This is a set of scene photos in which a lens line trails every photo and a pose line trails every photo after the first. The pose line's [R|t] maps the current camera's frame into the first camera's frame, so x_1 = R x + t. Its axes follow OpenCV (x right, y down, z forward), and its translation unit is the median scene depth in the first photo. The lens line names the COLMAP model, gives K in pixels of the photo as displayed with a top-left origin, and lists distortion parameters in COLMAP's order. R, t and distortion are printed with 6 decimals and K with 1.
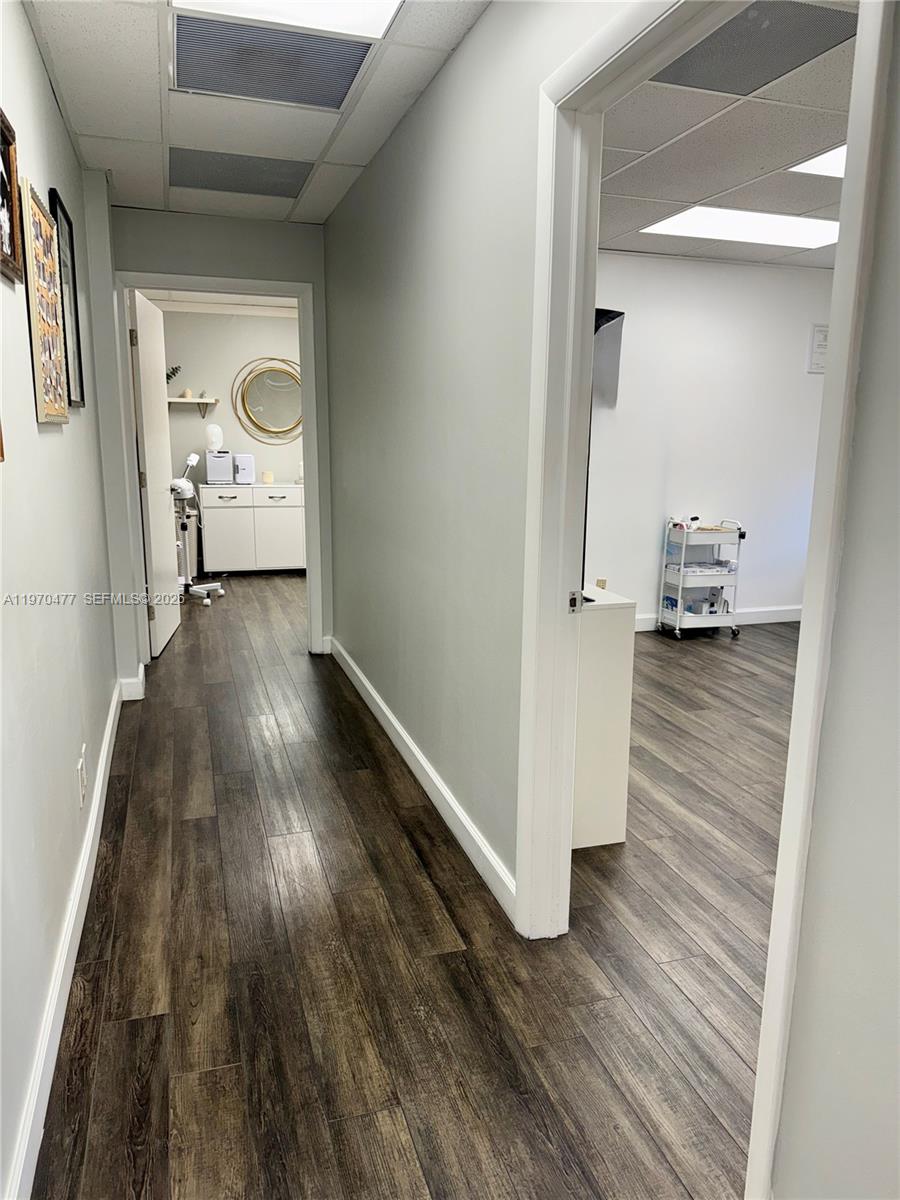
lens RADIAL K [[848.2, 0, 450.0], [0, 848.2, 600.0], [0, 0, 1]] dist [0.001264, -0.004838]
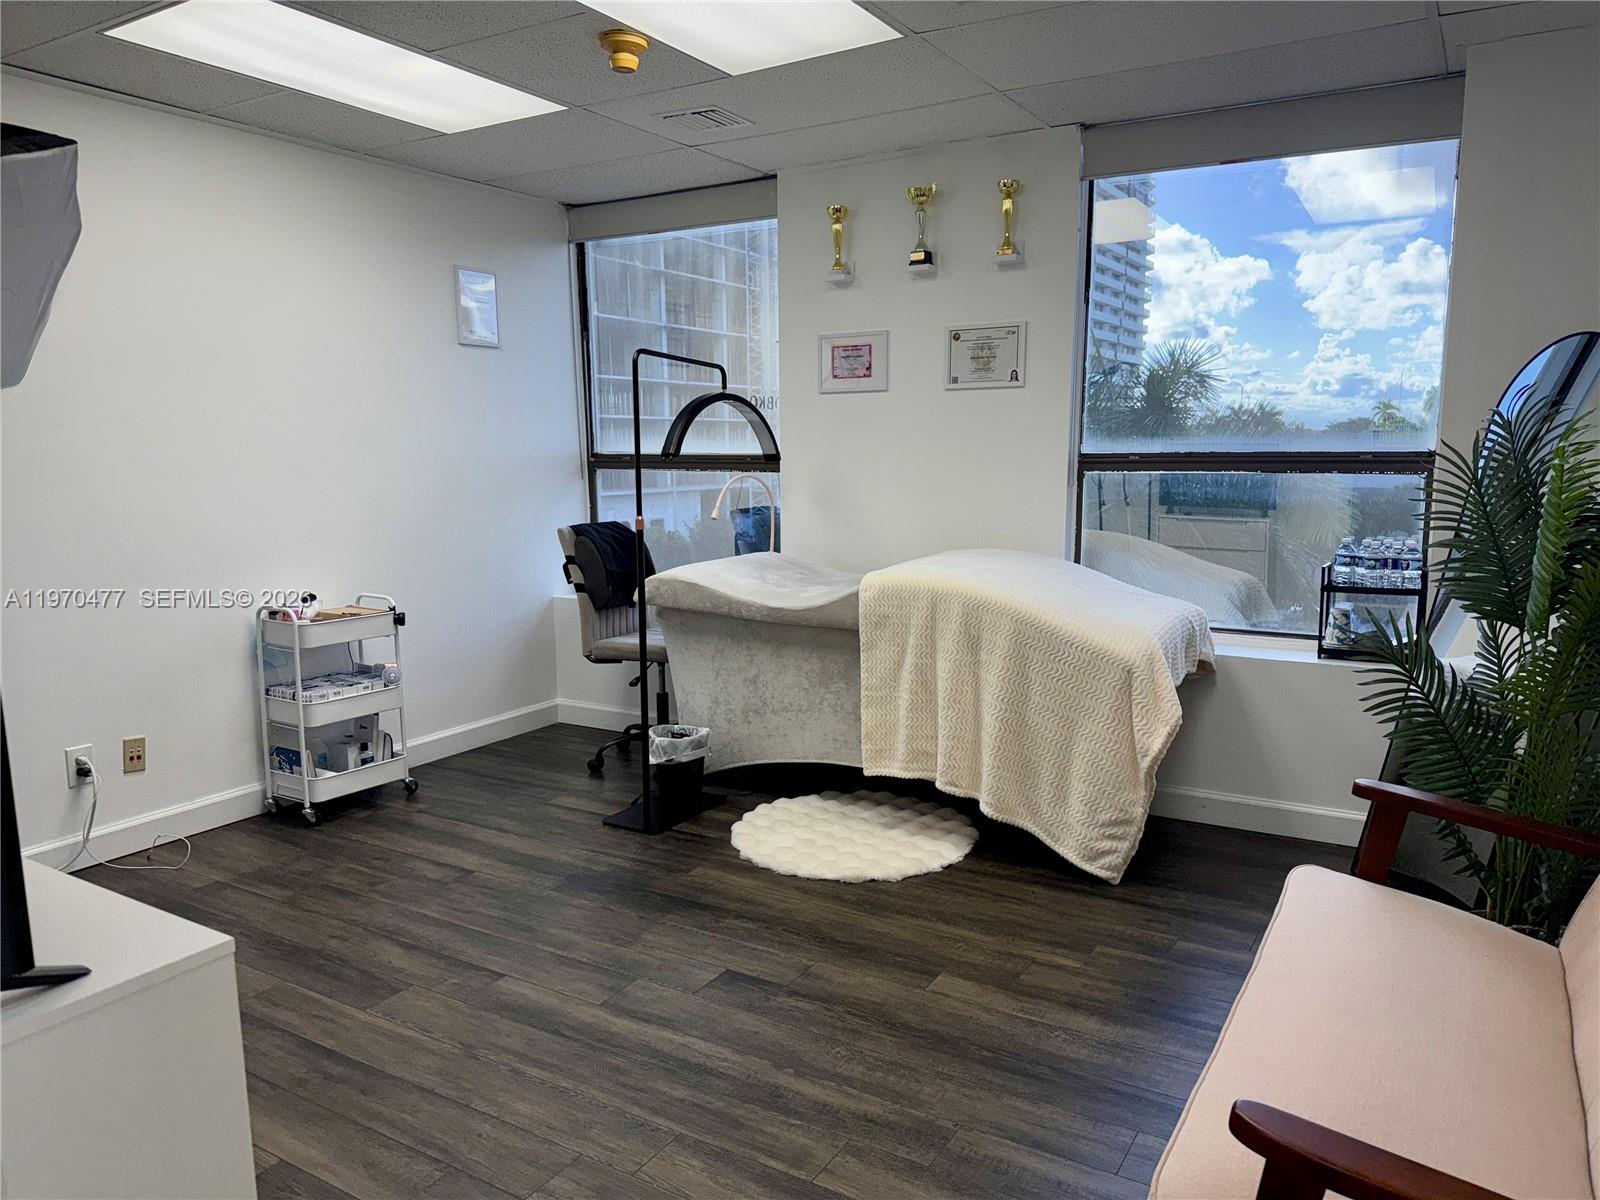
lens RADIAL K [[1131.0, 0, 800.0], [0, 1131.0, 600.0], [0, 0, 1]] dist [0.001264, -0.004838]
pose [[0.755120, -0.111012, 0.646119, 0.053380], [0.145645, 0.989337, -0.000234, -0.049707], [-0.639203, 0.094281, 0.763237, 0.233936]]
